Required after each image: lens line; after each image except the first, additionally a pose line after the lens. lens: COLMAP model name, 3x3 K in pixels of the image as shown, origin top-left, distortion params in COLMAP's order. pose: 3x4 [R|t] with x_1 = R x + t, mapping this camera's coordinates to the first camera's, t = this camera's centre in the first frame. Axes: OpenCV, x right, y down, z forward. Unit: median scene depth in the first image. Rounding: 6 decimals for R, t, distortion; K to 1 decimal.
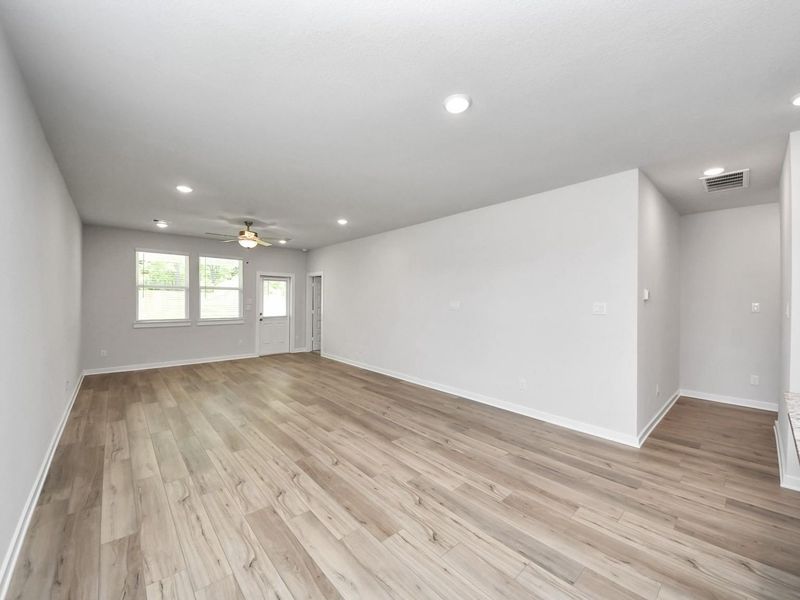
lens RADIAL K [[316.4, 0, 393.9], [0, 316.4, 297.3], [0, 0, 1]] dist [0.050006, -0.034502]
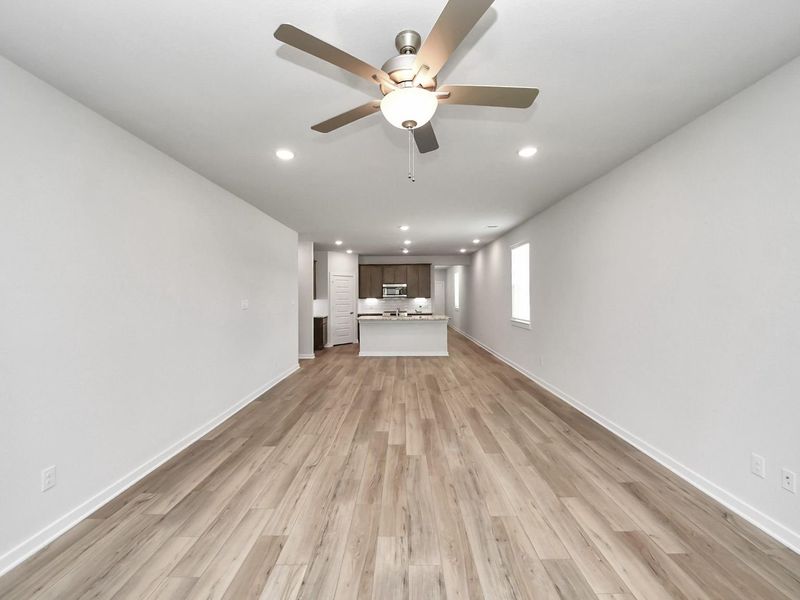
lens RADIAL K [[326.9, 0, 401.2], [0, 326.9, 295.3], [0, 0, 1]] dist [0.056340, -0.038360]
pose [[-0.752003, 0.002215, 0.659156, -0.898546], [-0.001912, 0.999983, -0.005541, 0.005166], [-0.659157, -0.005427, -0.751986, 1.706277]]
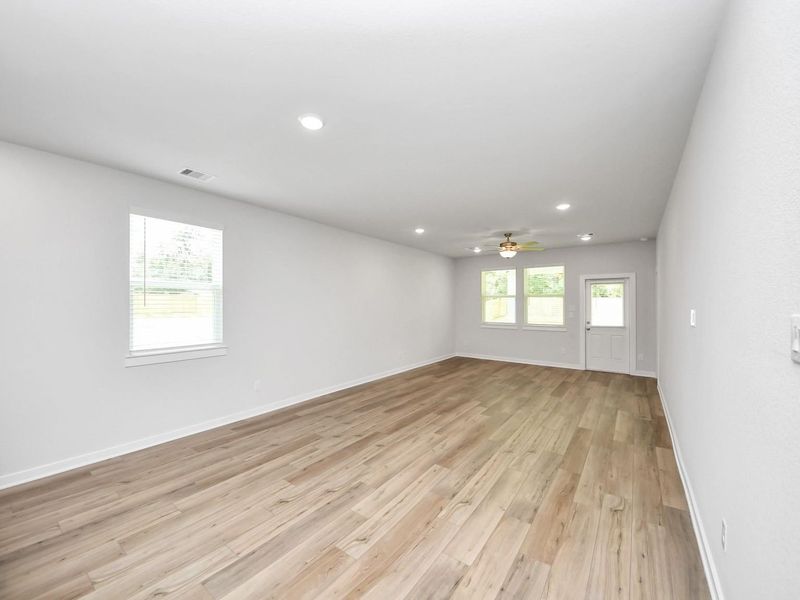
lens RADIAL K [[316.4, 0, 393.9], [0, 316.4, 297.3], [0, 0, 1]] dist [0.050006, -0.034502]
pose [[0.211454, -0.031500, -0.976880, 0.694927], [0.010709, 0.999495, -0.029911, 0.006079], [0.977329, -0.004137, 0.211685, 0.560760]]
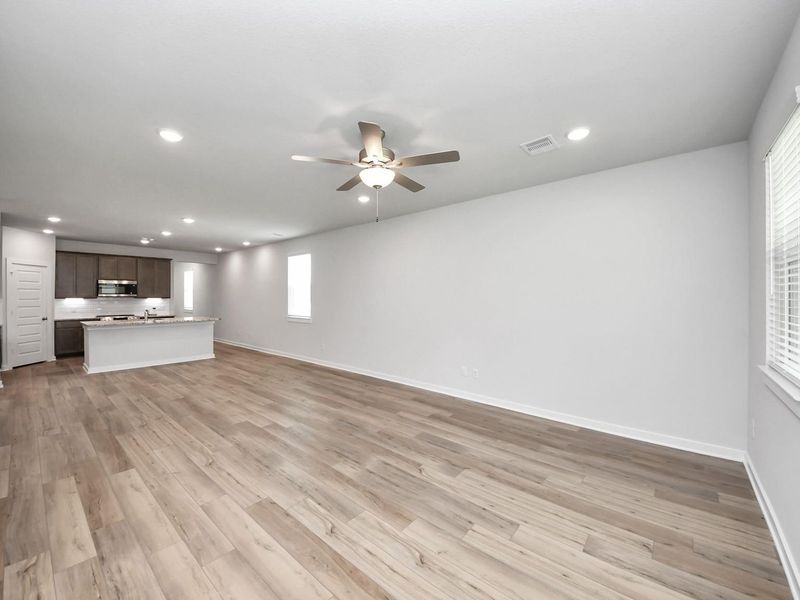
lens RADIAL K [[320.2, 0, 390.3], [0, 320.2, 297.1], [0, 0, 1]] dist [0.030363, -0.020385]
pose [[-0.991009, -0.005775, -0.133669, -0.571825], [-0.004694, 0.999954, -0.008397, 0.016699], [0.133712, -0.007694, -0.990990, 2.036741]]
